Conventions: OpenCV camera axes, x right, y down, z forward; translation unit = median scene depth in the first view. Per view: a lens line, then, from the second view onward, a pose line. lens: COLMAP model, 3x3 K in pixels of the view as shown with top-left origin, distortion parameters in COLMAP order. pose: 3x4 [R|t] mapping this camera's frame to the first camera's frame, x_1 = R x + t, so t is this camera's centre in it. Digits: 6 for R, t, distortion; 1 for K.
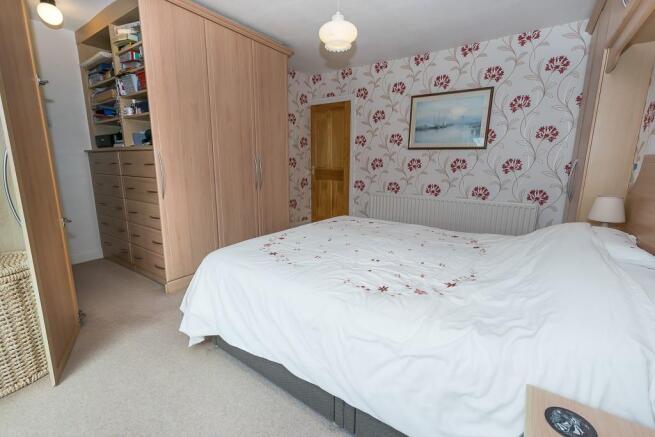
lens RADIAL K [[291.4, 0, 328.5], [0, 291.4, 217.0], [0, 0, 1]] dist [-0.000687, -0.000197]
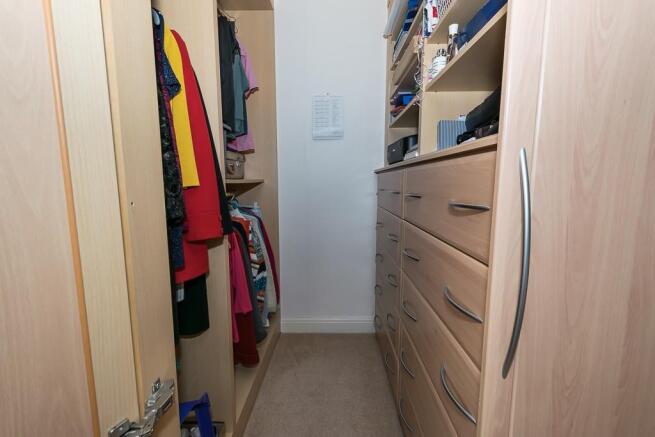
lens RADIAL K [[291.4, 0, 328.6], [0, 291.4, 218.8], [0, 0, 1]] dist [-0.000687, -0.000197]
pose [[0.576463, 0.105716, -0.810256, -0.387039], [-0.152449, 0.988100, 0.020458, -0.127671], [0.802777, 0.111729, 0.585719, 0.606471]]
